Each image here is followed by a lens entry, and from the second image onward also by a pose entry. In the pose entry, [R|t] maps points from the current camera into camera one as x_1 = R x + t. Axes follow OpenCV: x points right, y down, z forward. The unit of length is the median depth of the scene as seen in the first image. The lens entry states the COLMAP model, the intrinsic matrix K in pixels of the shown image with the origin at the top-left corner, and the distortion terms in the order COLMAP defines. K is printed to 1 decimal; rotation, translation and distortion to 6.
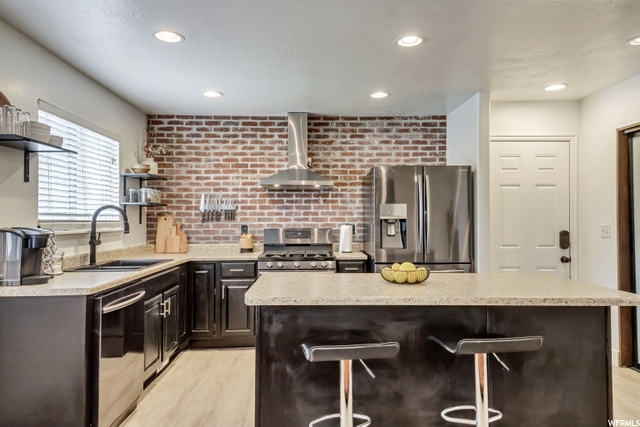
lens RADIAL K [[426.8, 0, 320.9], [0, 426.8, 216.1], [0, 0, 1]] dist [0.073684, -0.001956]
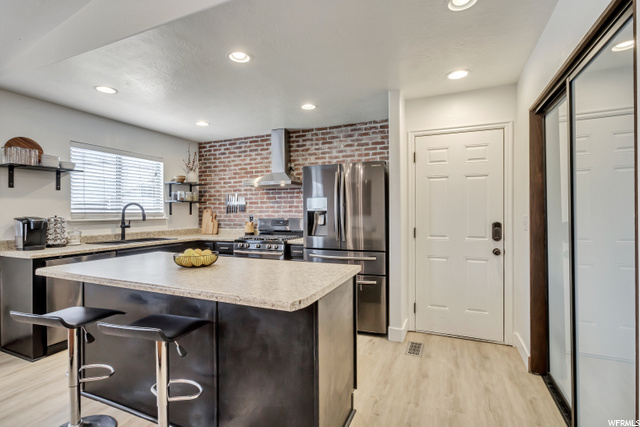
lens RADIAL K [[305.8, 0, 320.1], [0, 305.8, 211.3], [0, 0, 1]] dist [0.001082, 0.000401]
pose [[0.907687, -0.003872, -0.419629, 0.435455], [0.007422, 0.999949, 0.006828, 0.002173], [0.419582, -0.009312, 0.907670, 0.201803]]
